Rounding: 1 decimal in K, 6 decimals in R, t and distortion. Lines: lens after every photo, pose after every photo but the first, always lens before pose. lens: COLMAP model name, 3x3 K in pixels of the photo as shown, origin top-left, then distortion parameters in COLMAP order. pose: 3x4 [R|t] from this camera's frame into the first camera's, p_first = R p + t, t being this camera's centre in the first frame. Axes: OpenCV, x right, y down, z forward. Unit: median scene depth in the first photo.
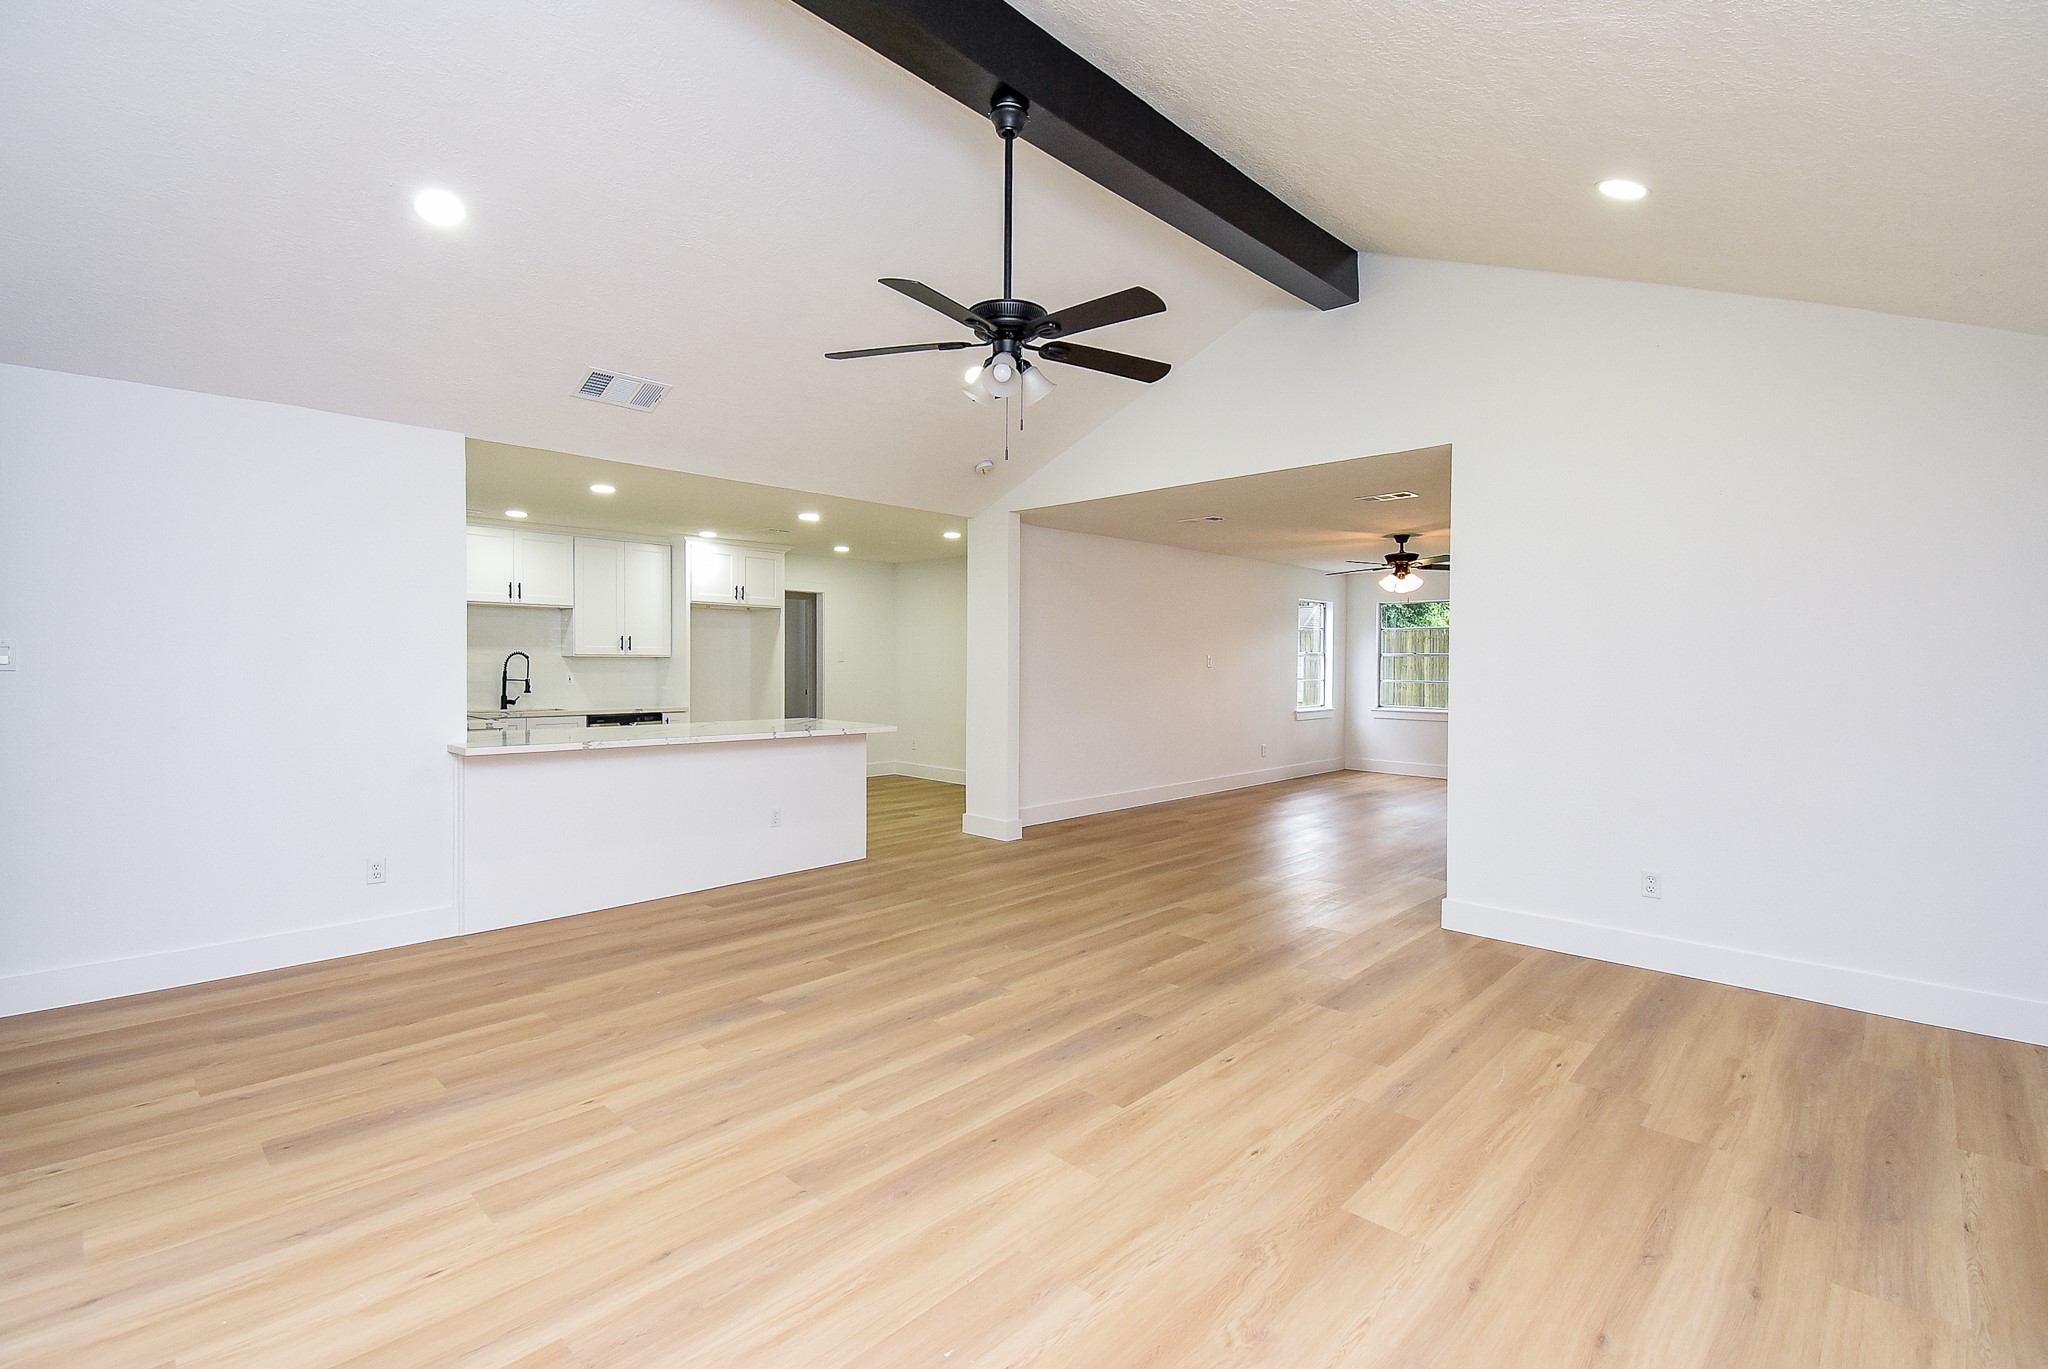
lens RADIAL K [[909.0, 0, 1035.1], [0, 909.0, 684.4], [0, 0, 1]] dist [0.024023, -0.004732]
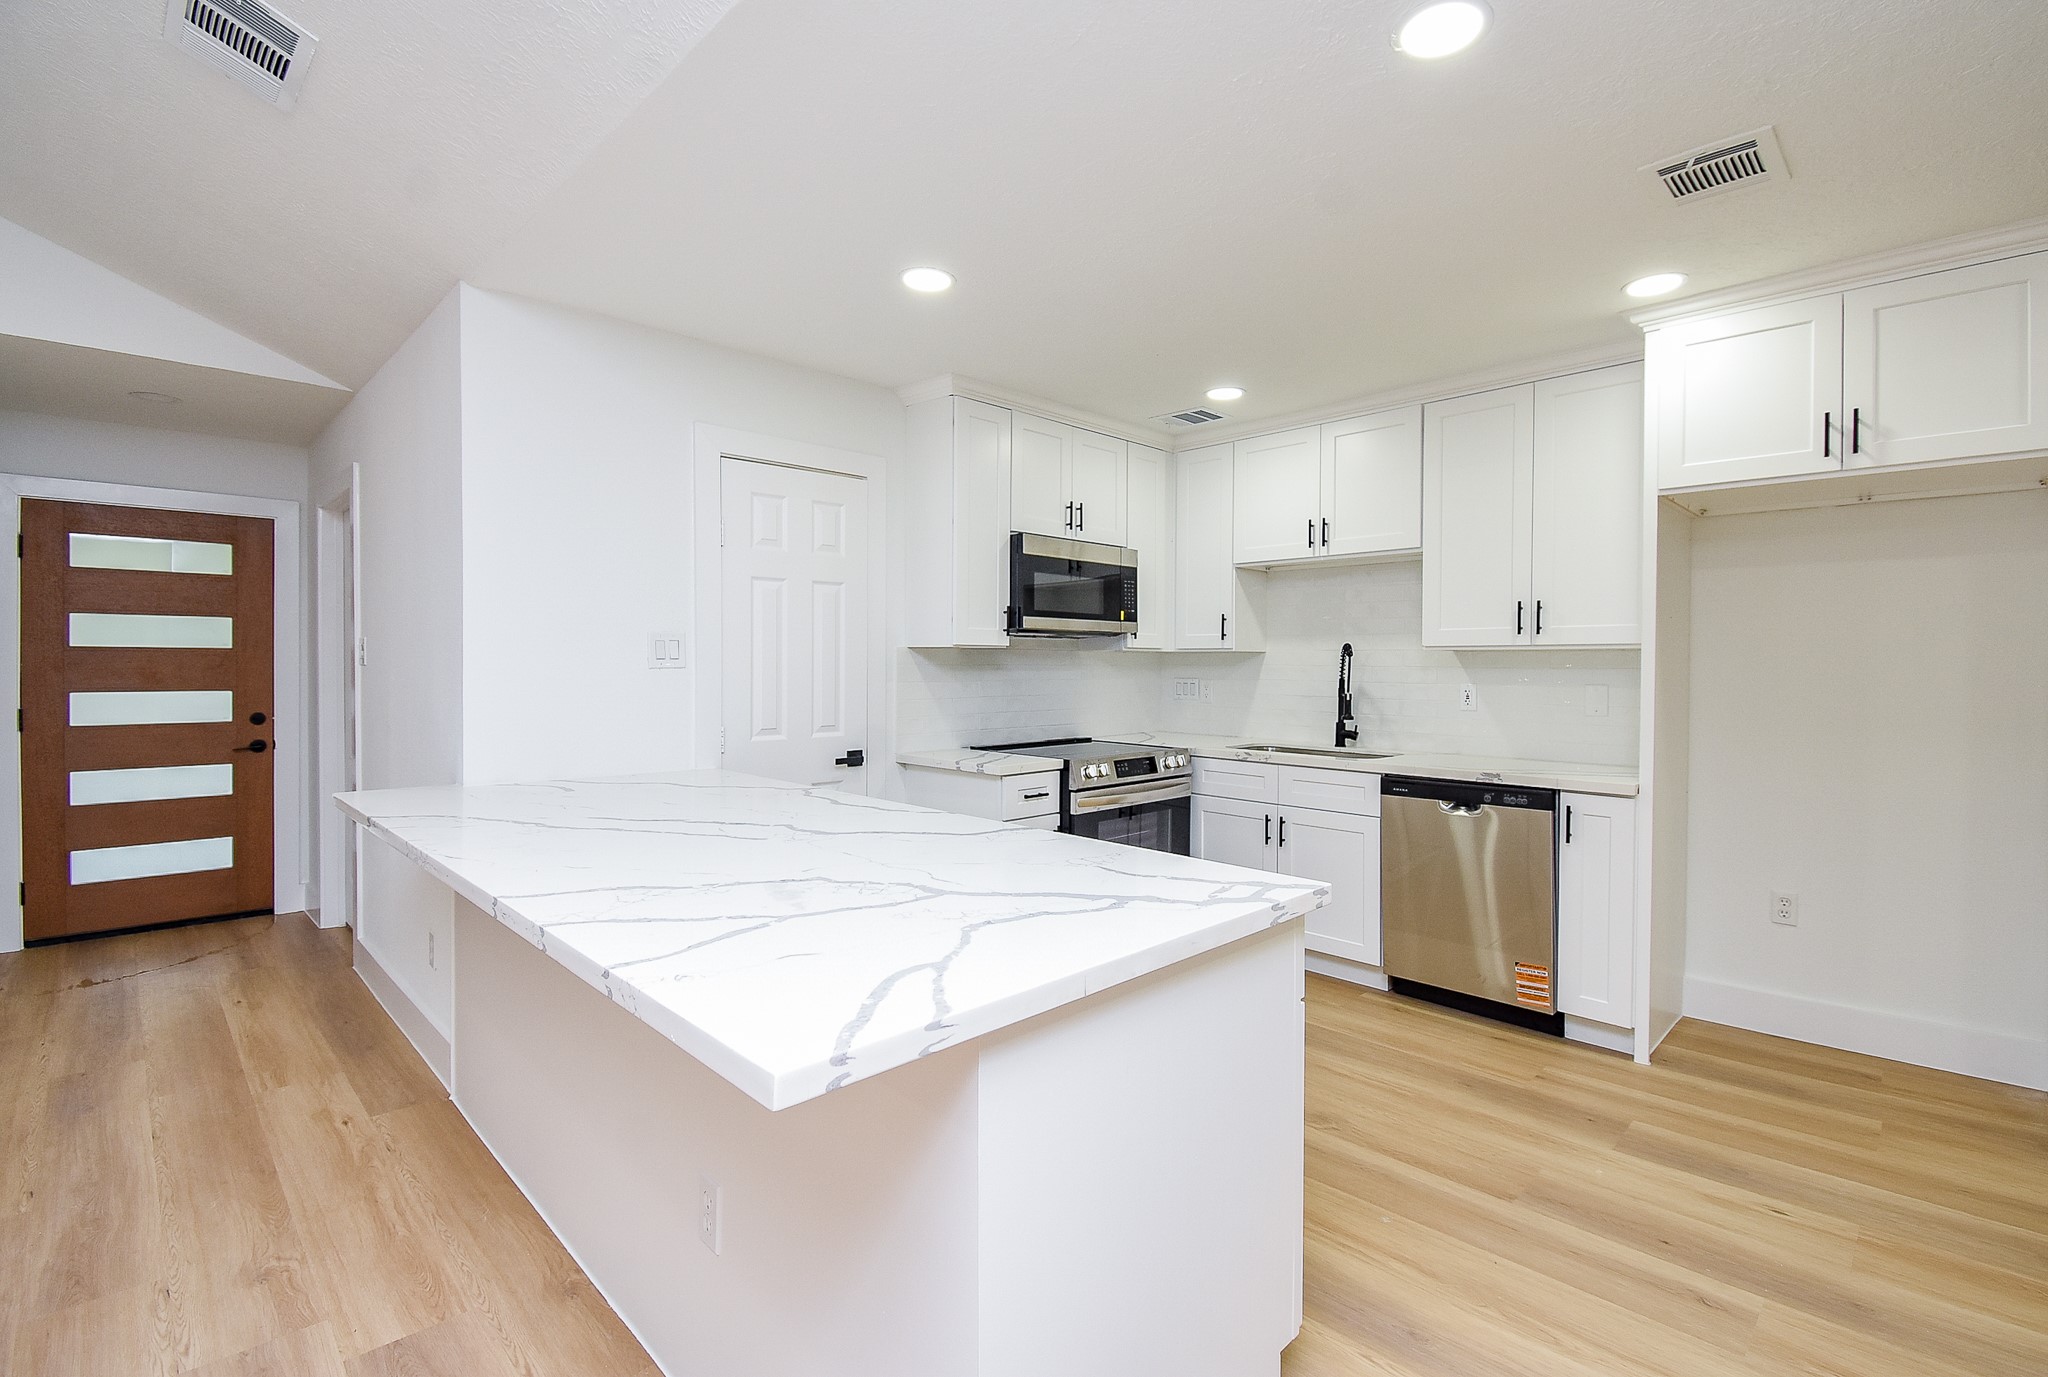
lens RADIAL K [[909.0, 0, 1036.0], [0, 909.0, 674.0], [0, 0, 1]] dist [0.024023, -0.004732]
pose [[-0.030070, 0.005615, -0.999532, -0.017380], [-0.033575, 0.999414, 0.006624, -0.025052], [0.998984, 0.033759, -0.029864, 1.366790]]
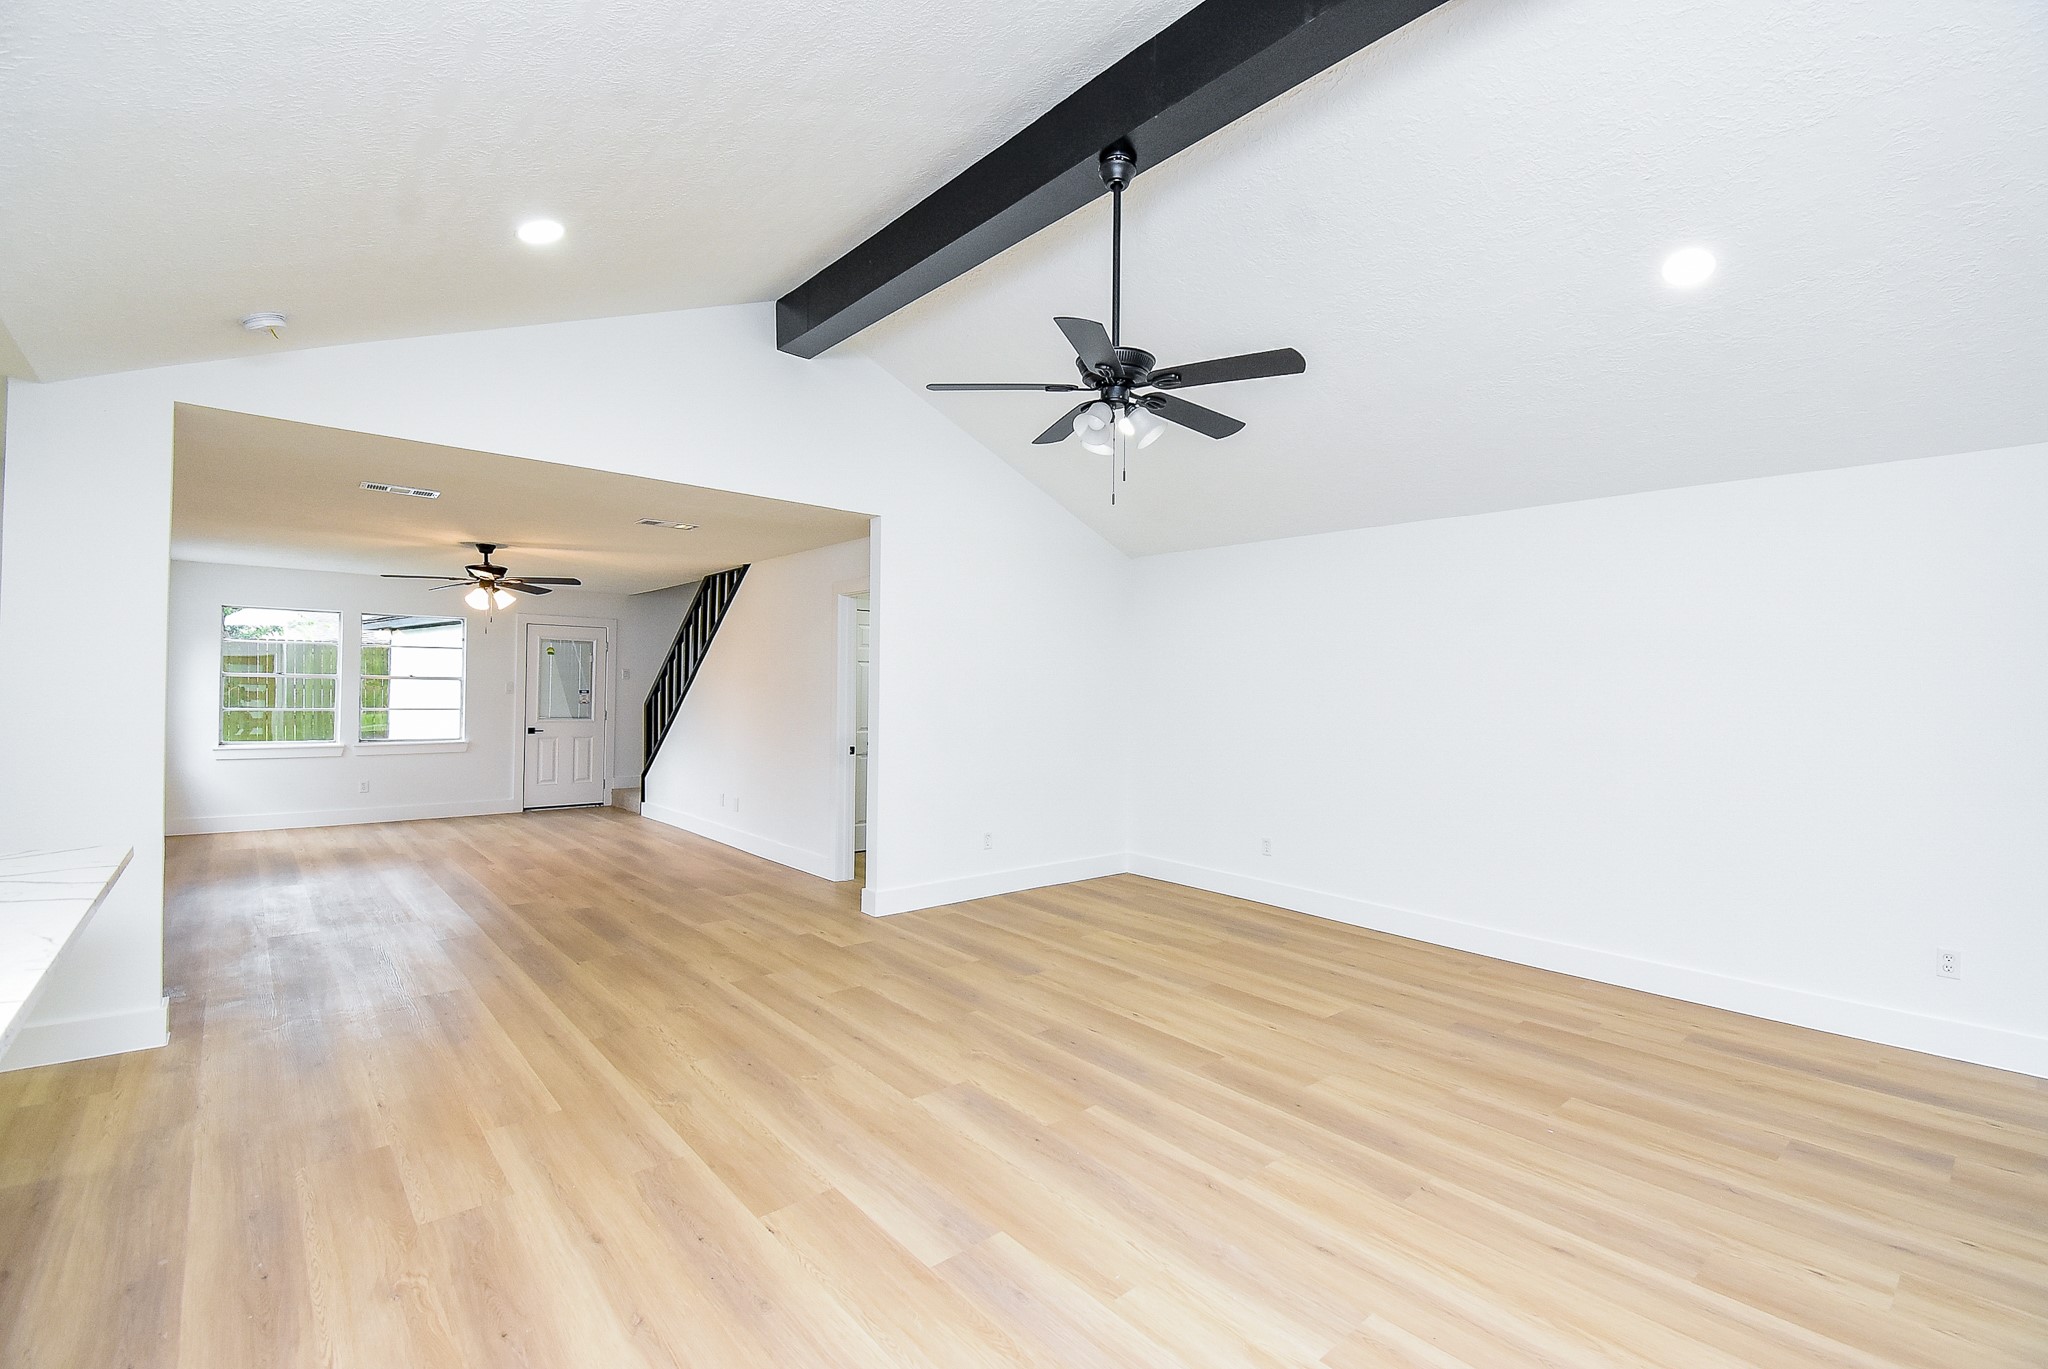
lens RADIAL K [[909.0, 0, 1010.2], [0, 909.0, 686.6], [0, 0, 1]] dist [0.024023, -0.004732]
pose [[0.106169, -0.001822, 0.994346, -0.727680], [0.014899, 0.999889, 0.000242, -0.032973], [-0.994237, 0.014789, 0.106184, 0.703805]]
